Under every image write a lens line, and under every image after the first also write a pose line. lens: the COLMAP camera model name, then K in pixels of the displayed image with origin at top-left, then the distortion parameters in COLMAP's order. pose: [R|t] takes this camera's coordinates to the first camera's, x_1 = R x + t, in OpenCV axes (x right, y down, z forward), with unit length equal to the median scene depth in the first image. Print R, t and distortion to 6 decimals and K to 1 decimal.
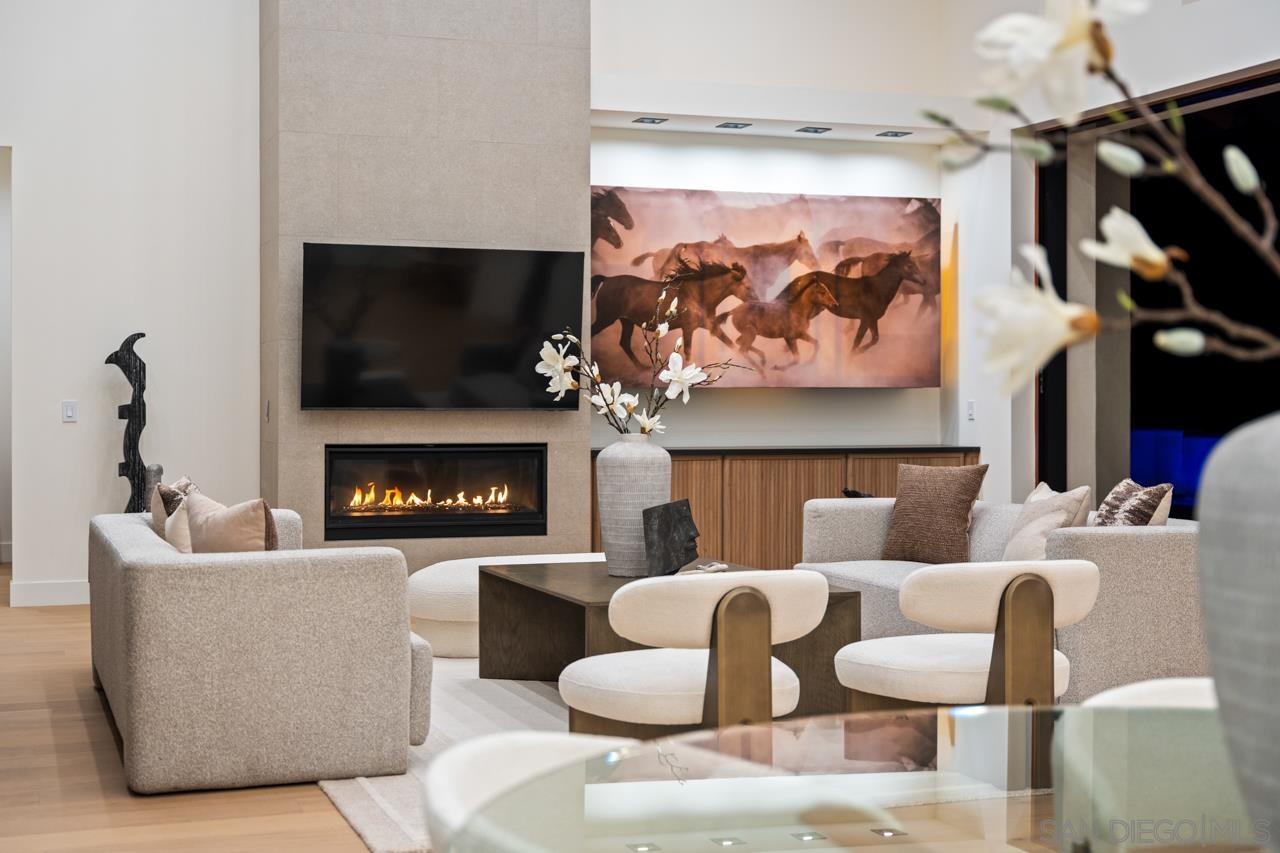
lens RADIAL K [[1788.8, 0, 640.0], [0, 1788.8, 426.5], [0, 0, 1]] dist [0.021930, -0.003329]
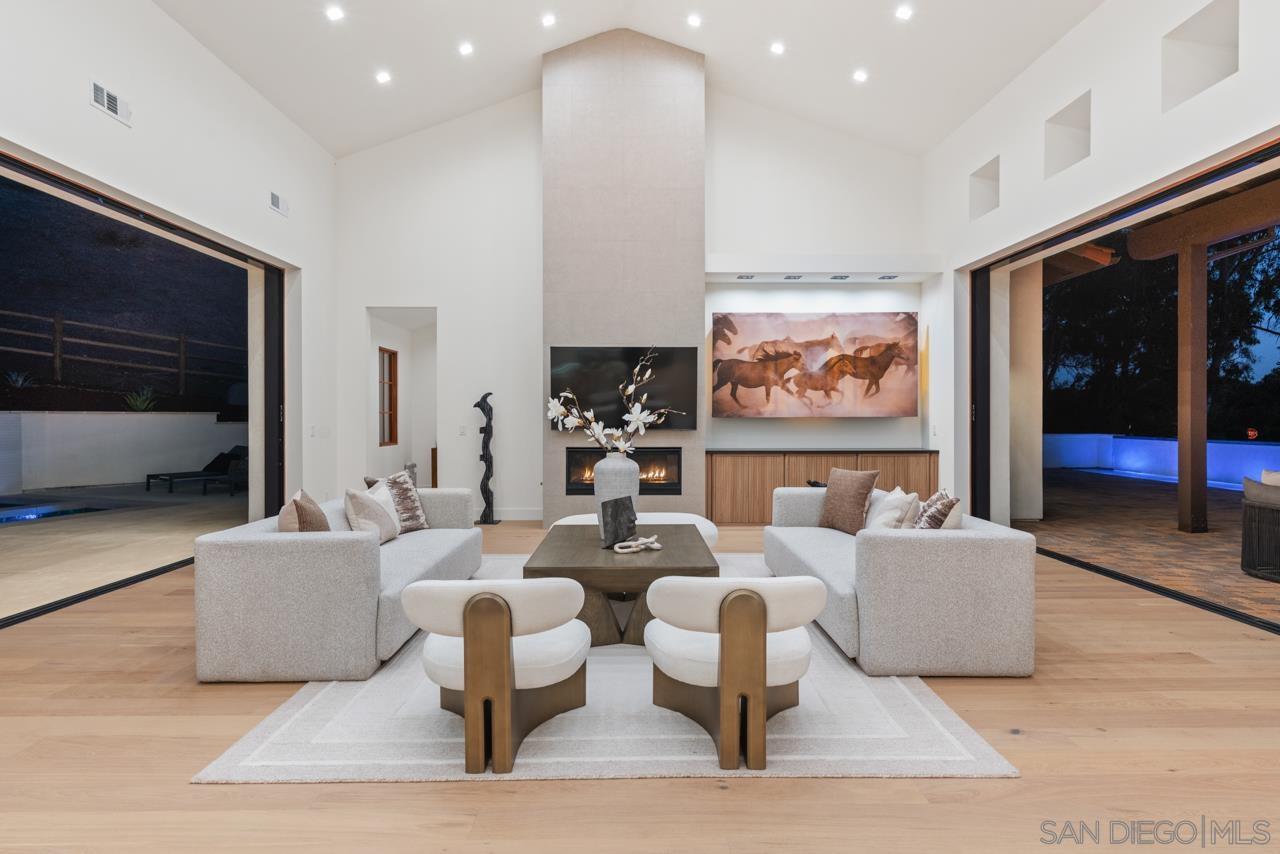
lens RADIAL K [[711.8, 0, 640.0], [0, 711.8, 427.0], [0, 0, 1]] dist [-0.003164, -0.000098]
pose [[0.946035, 0.003566, -0.324044, 0.141752], [-0.002787, 0.999992, 0.002870, -0.013322], [0.324051, -0.001812, 0.946038, 0.241688]]
